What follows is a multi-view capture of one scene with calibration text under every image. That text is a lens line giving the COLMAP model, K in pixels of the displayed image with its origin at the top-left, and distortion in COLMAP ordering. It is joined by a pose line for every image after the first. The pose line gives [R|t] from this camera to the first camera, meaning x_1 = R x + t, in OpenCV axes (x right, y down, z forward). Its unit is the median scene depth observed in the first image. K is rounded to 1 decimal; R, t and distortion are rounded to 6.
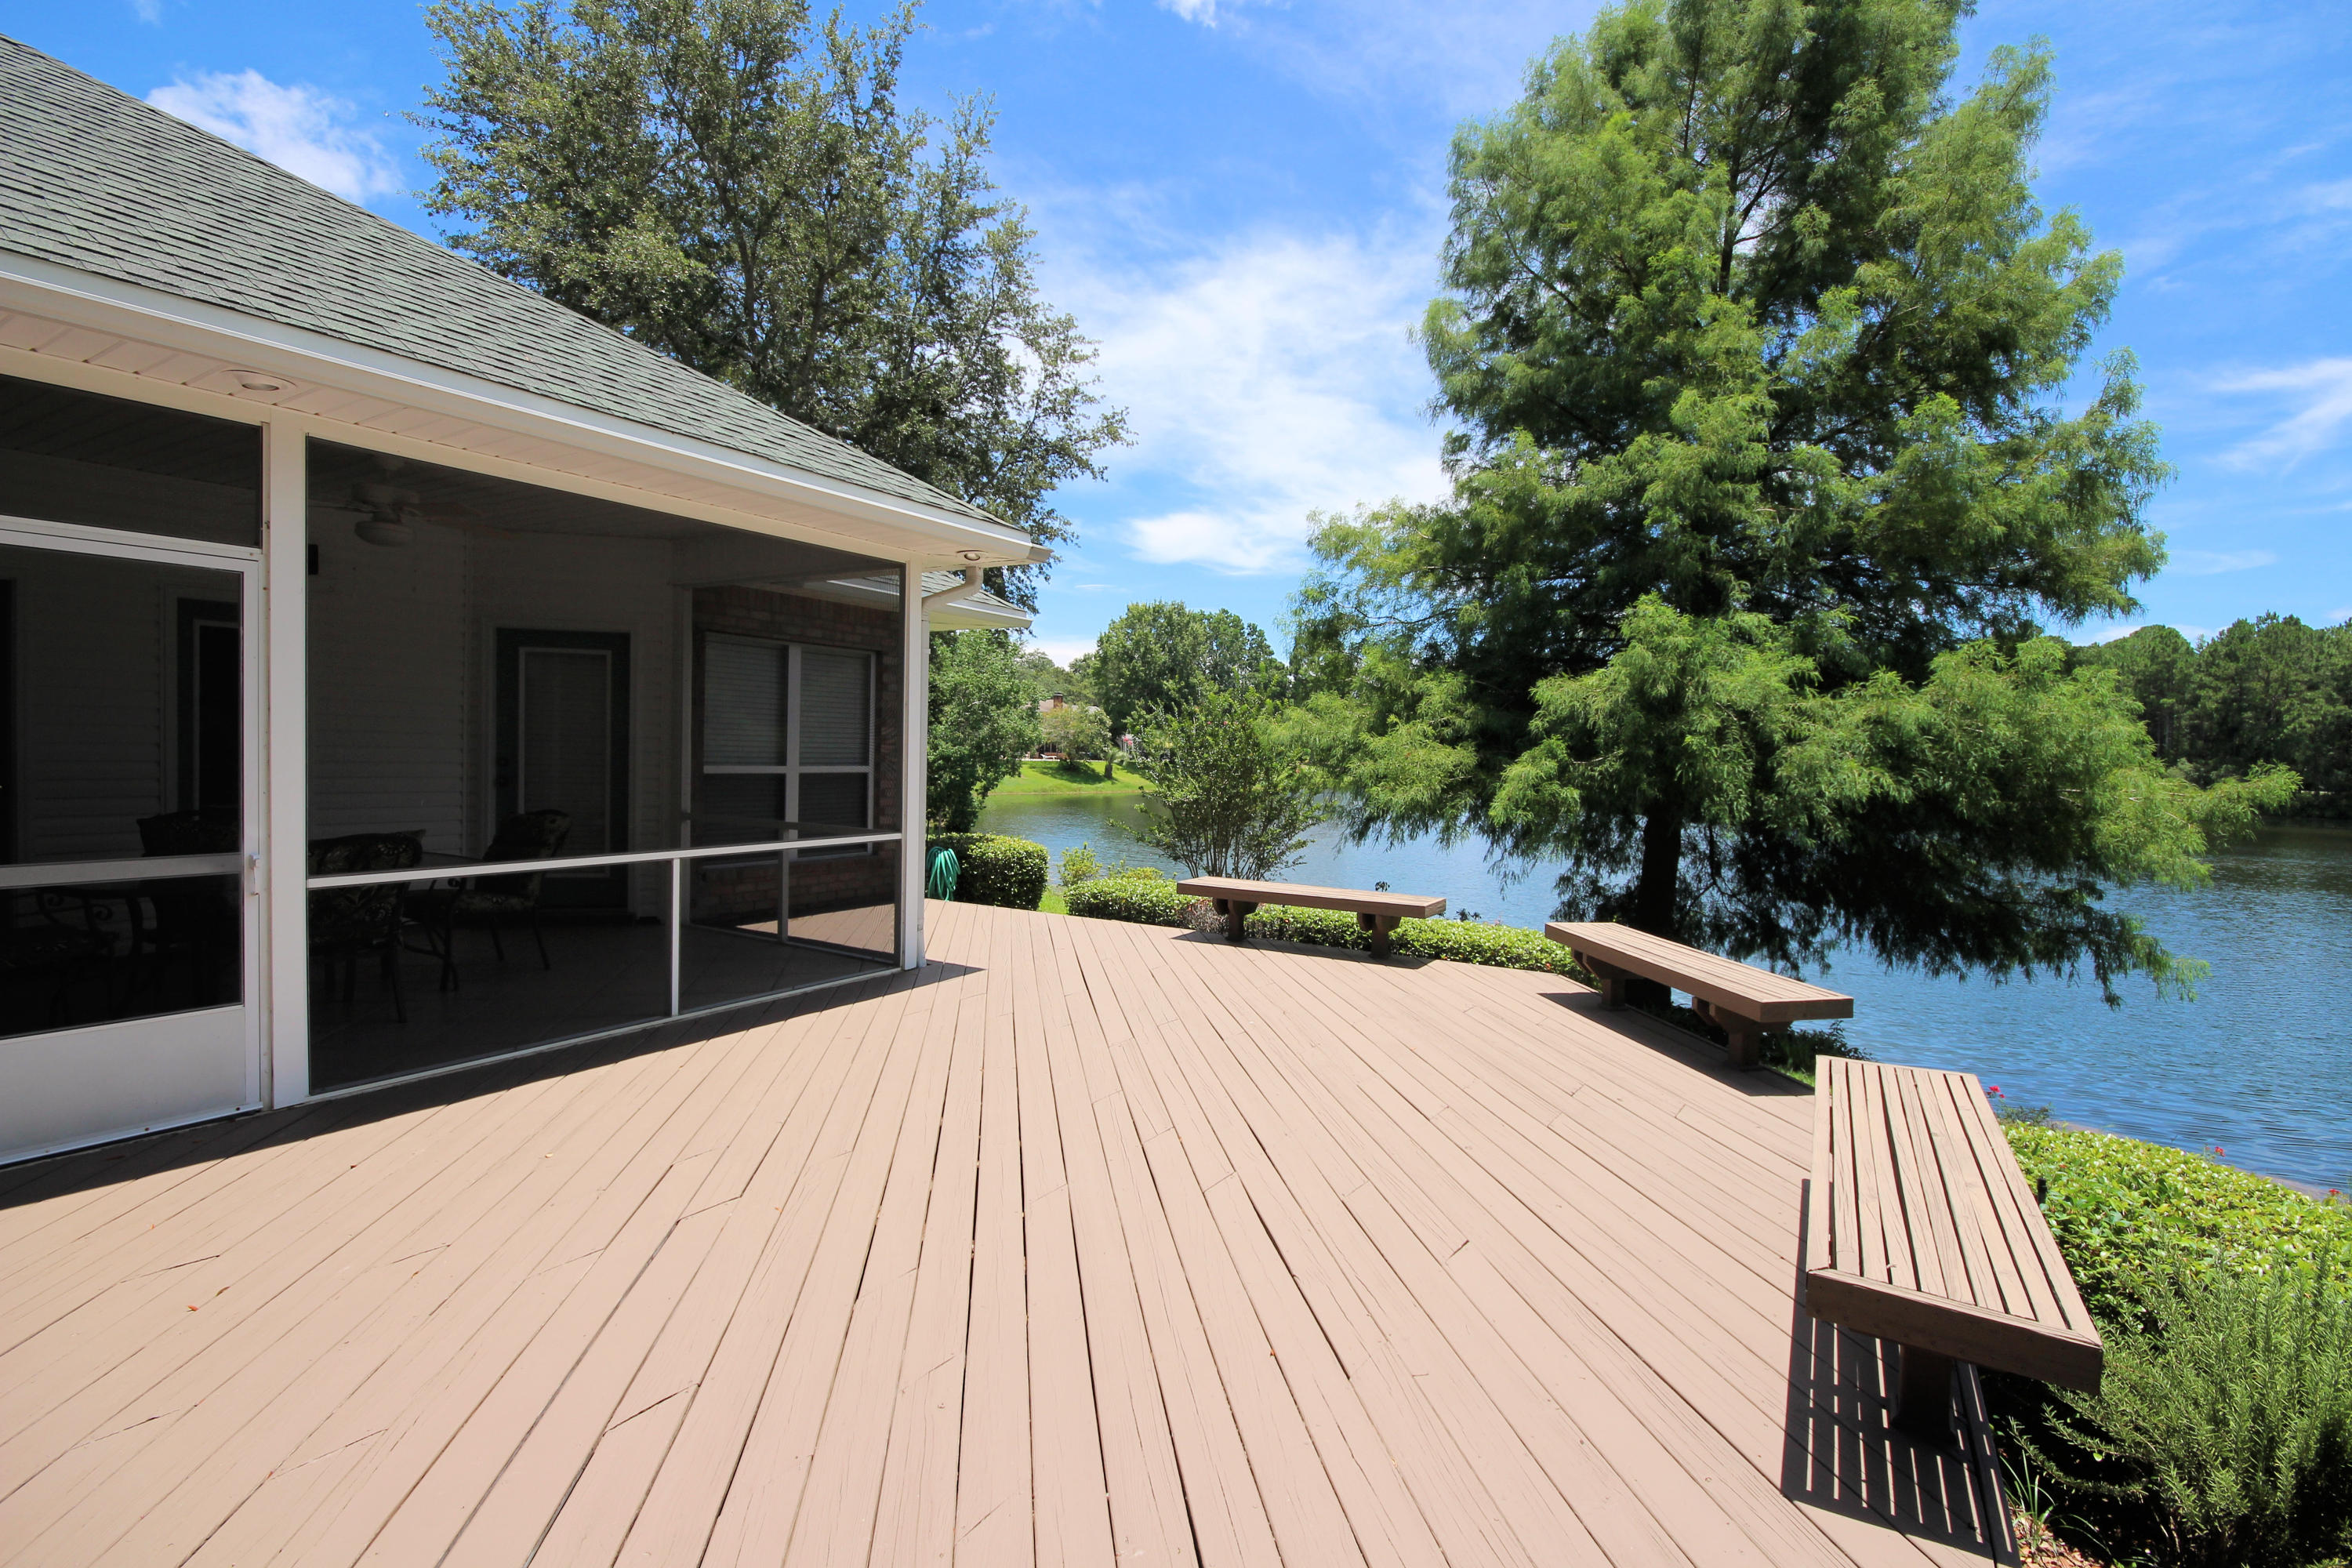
lens RADIAL K [[1103.2, 0, 1202.9], [0, 1103.2, 790.2], [0, 0, 1]] dist [0.004238, -0.003442]
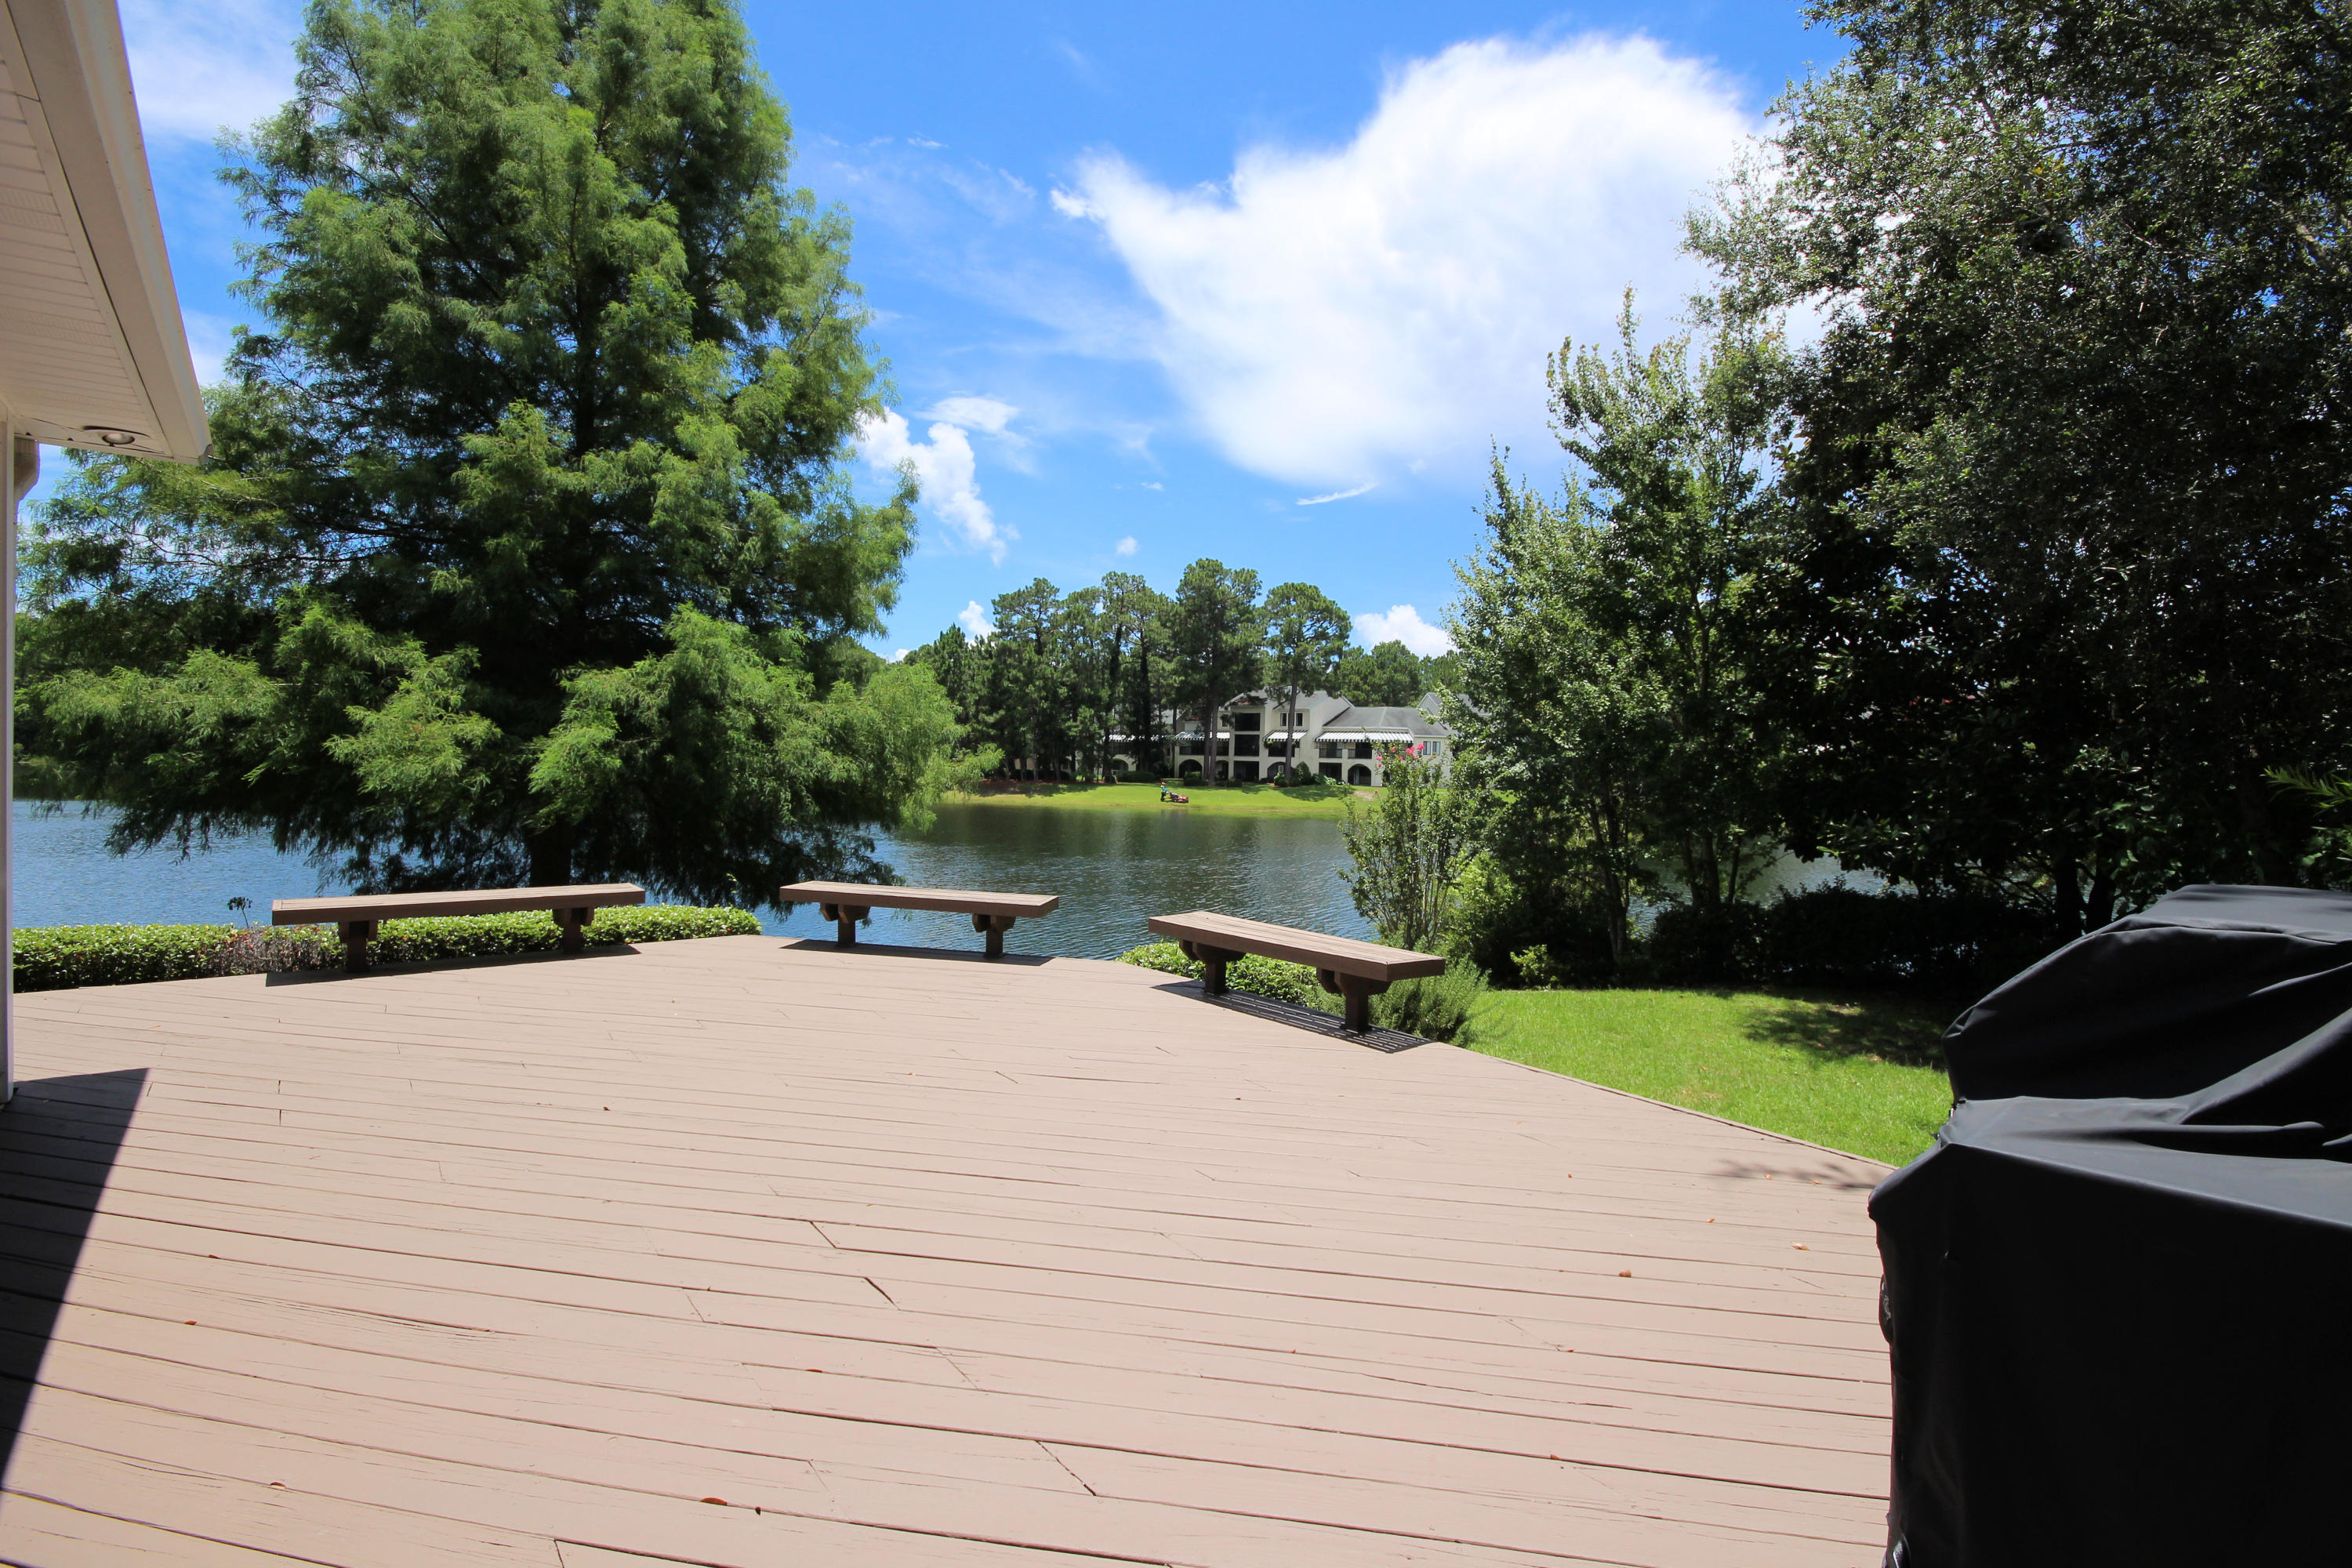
lens RADIAL K [[1103.2, 0, 1197.5], [0, 1103.2, 781.7], [0, 0, 1]] dist [0.004238, -0.003442]
pose [[0.357236, -0.032302, 0.933456, -0.426805], [0.015244, 0.999470, 0.028753, -0.014056], [-0.933890, 0.003958, 0.357539, 0.112108]]
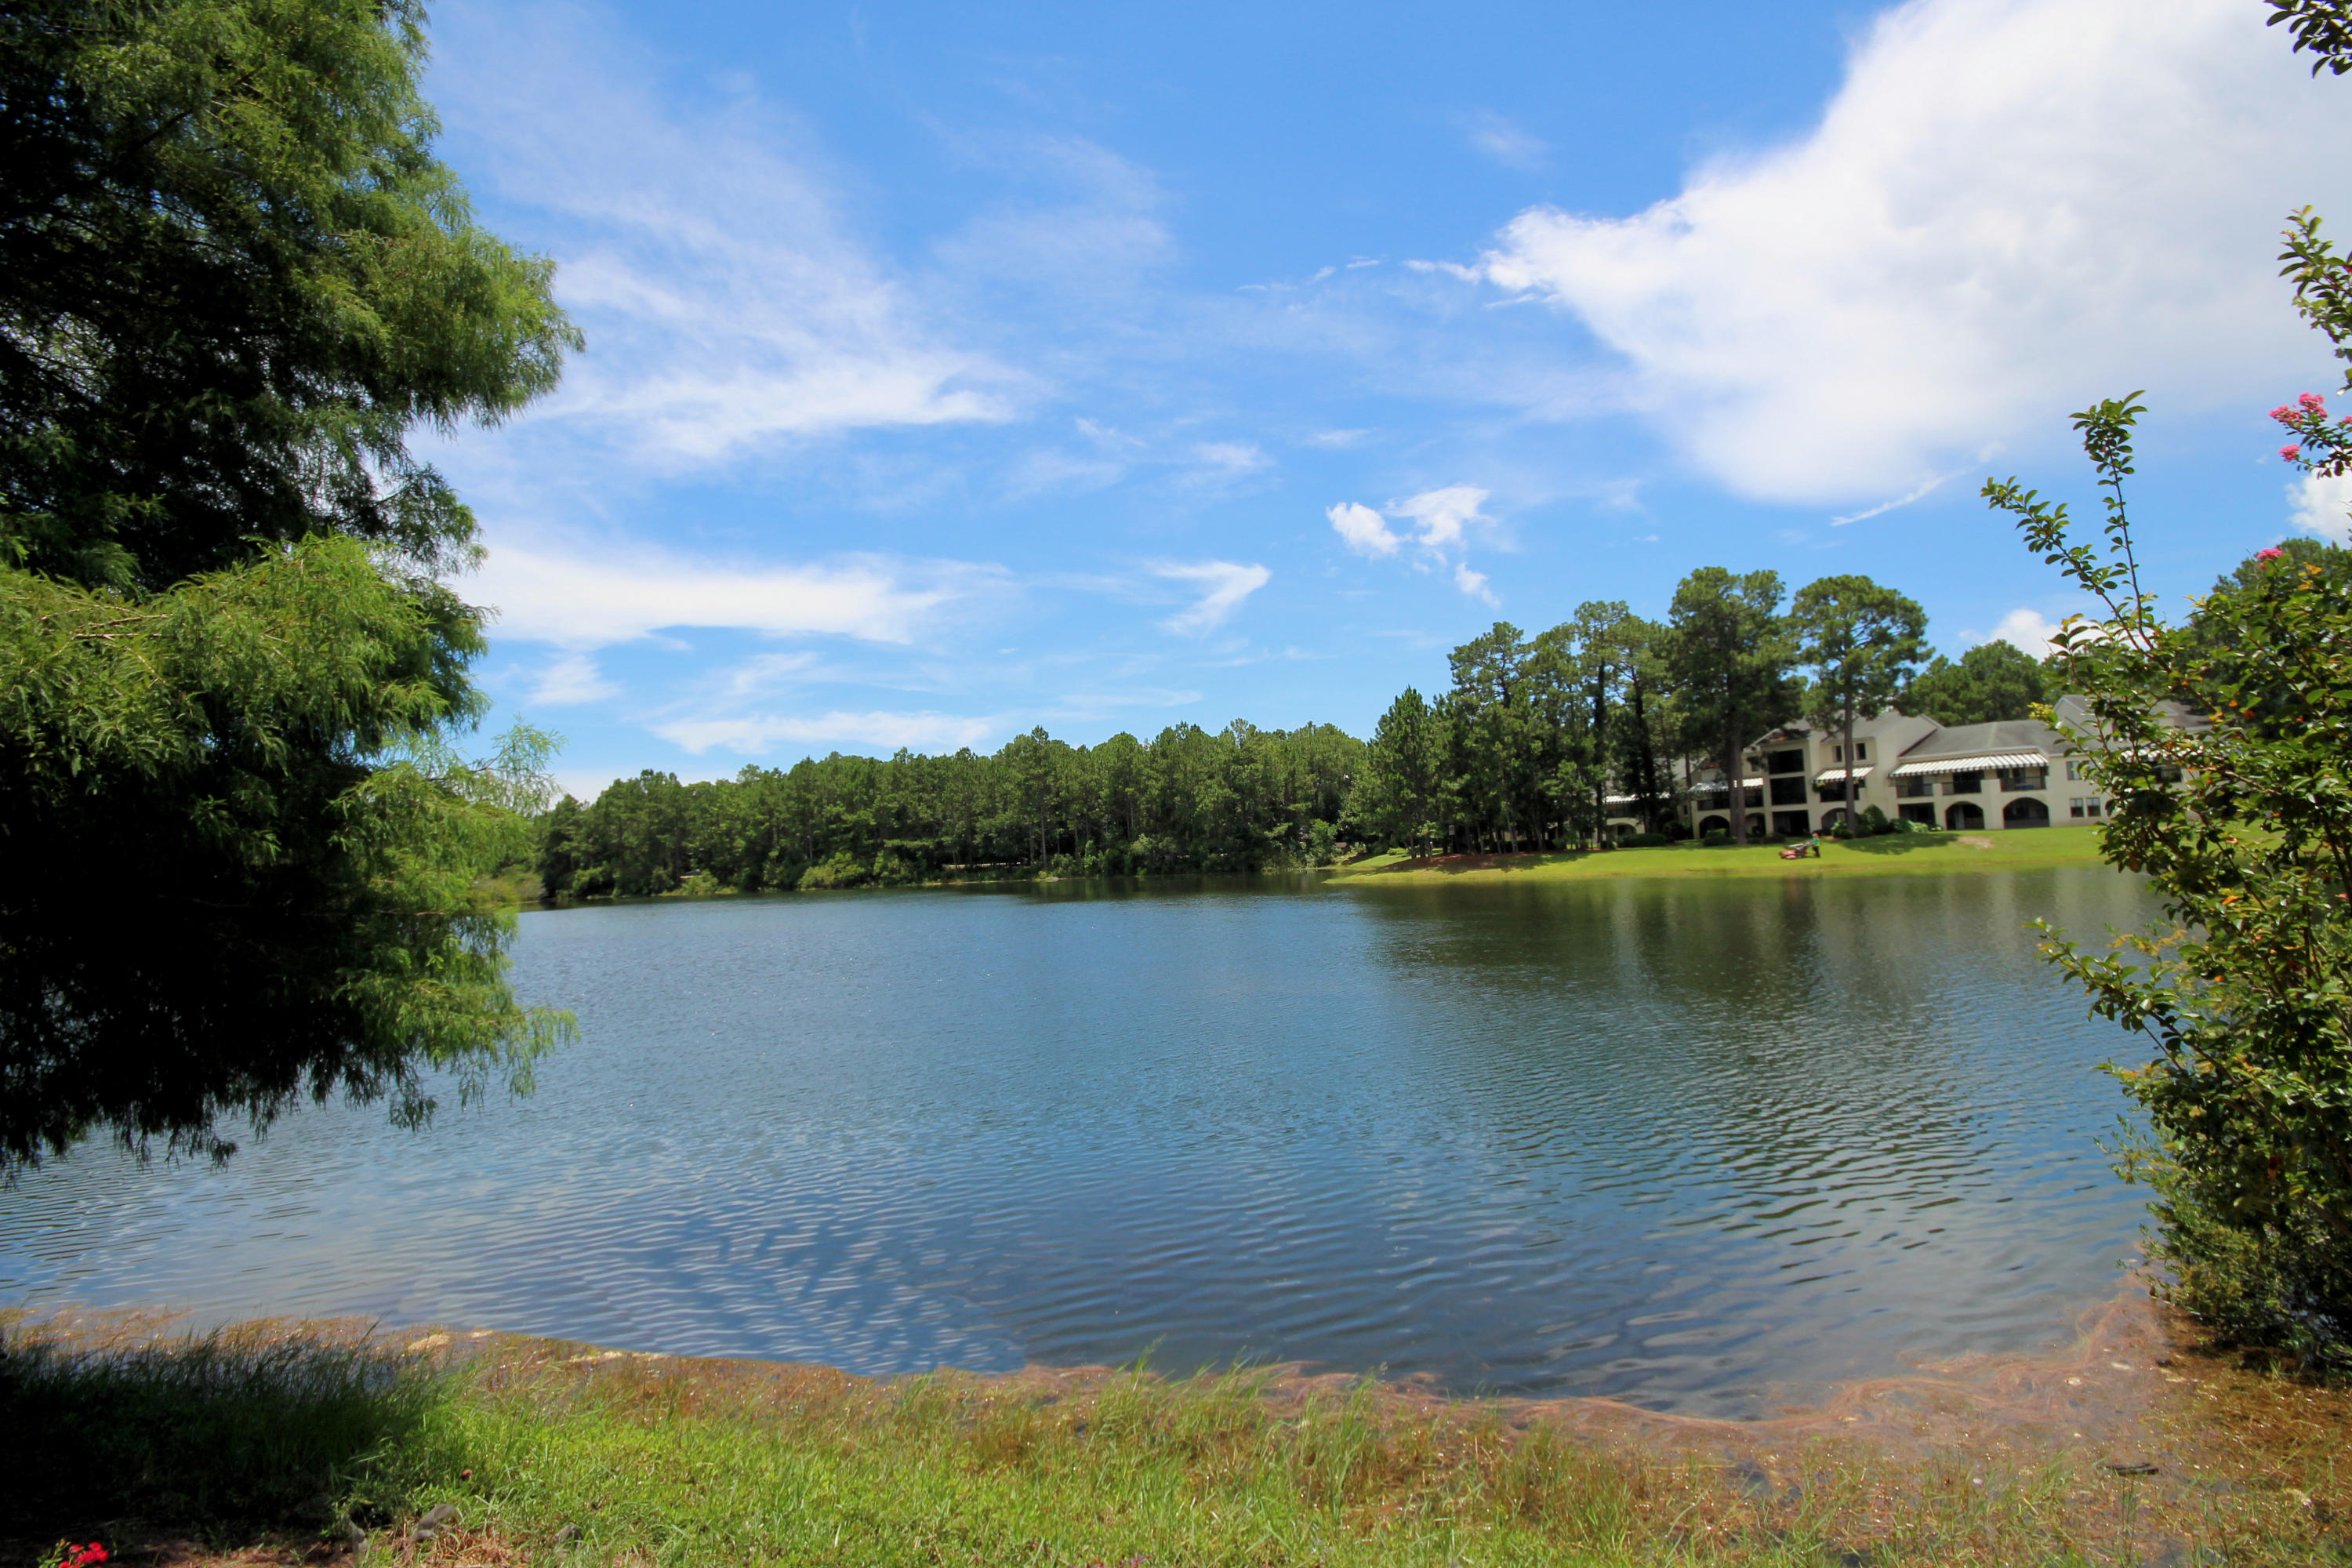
lens RADIAL K [[1103.2, 0, 1178.9], [0, 1103.2, 777.0], [0, 0, 1]] dist [0.004238, -0.003442]
pose [[0.735129, -0.011567, 0.677829, 0.882581], [0.087056, 0.993187, -0.077466, 0.131016], [-0.672314, 0.115956, 0.731127, 0.519426]]
